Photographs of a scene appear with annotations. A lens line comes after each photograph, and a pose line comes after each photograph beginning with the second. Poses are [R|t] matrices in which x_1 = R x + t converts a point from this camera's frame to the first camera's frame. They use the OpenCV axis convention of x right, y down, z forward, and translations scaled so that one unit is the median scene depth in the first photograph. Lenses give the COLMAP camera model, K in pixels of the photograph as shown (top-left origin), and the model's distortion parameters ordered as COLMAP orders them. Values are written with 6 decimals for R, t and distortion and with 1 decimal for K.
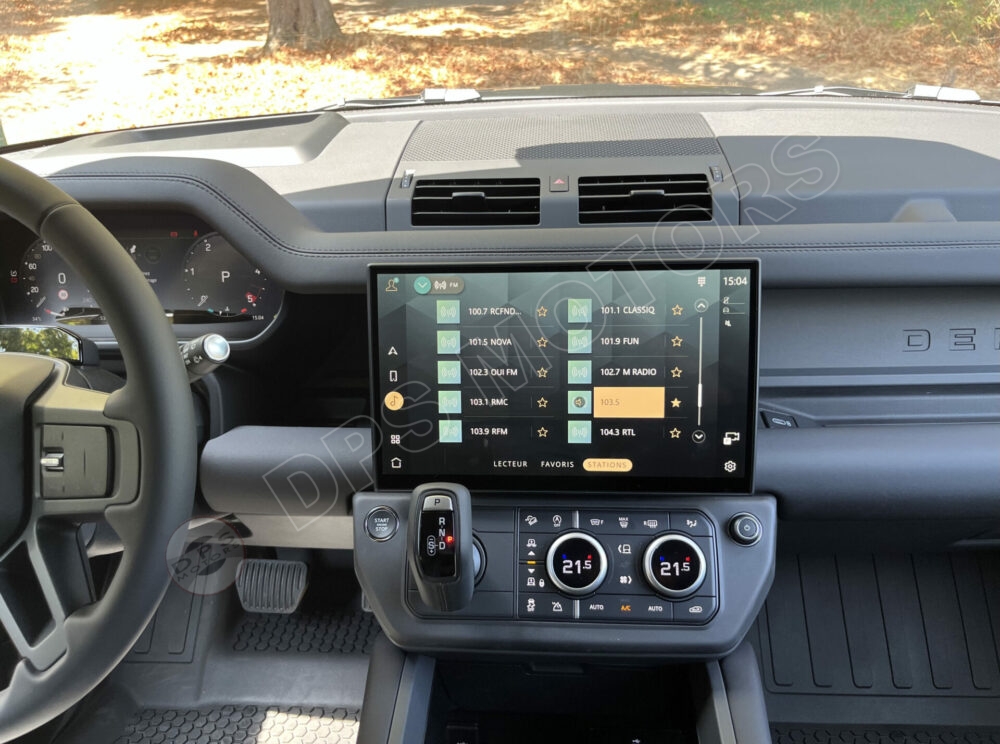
lens RADIAL K [[779.2, 0, 500.0], [0, 779.2, 372.0], [0, 0, 1]] dist [-0.001484, 0.006398]
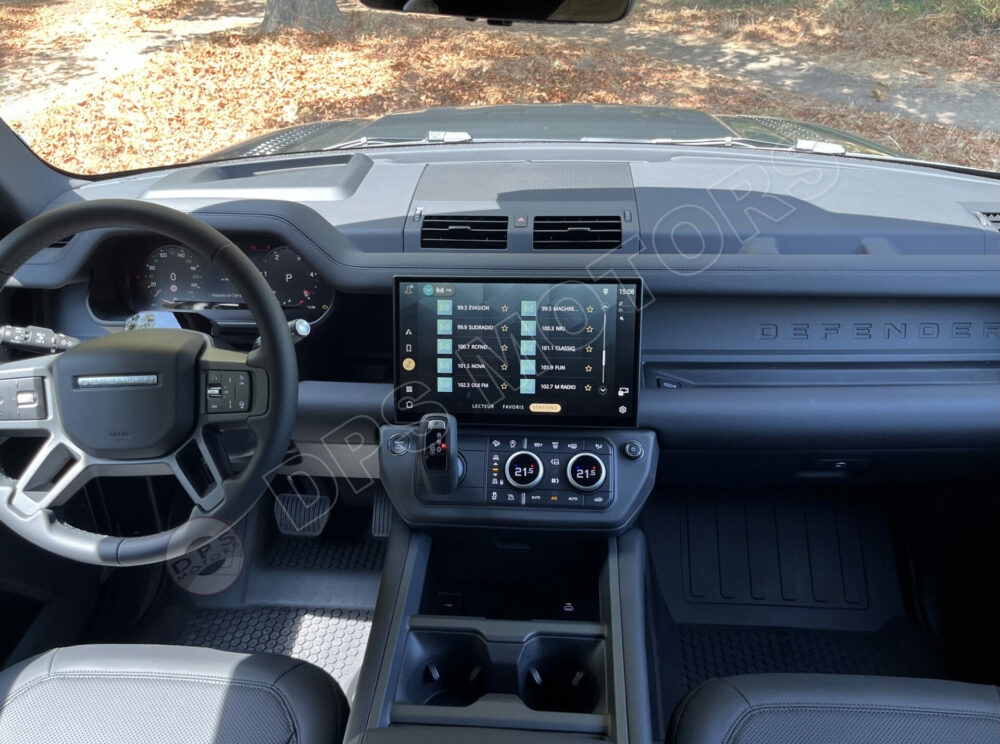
lens RADIAL K [[779.2, 0, 500.0], [0, 779.2, 372.0], [0, 0, 1]] dist [-0.001484, 0.006398]
pose [[0.999792, 0.018396, 0.008820, 0.032035], [-0.018556, 0.999659, 0.018396, 0.020663], [-0.008478, -0.018556, 0.999792, -0.548341]]
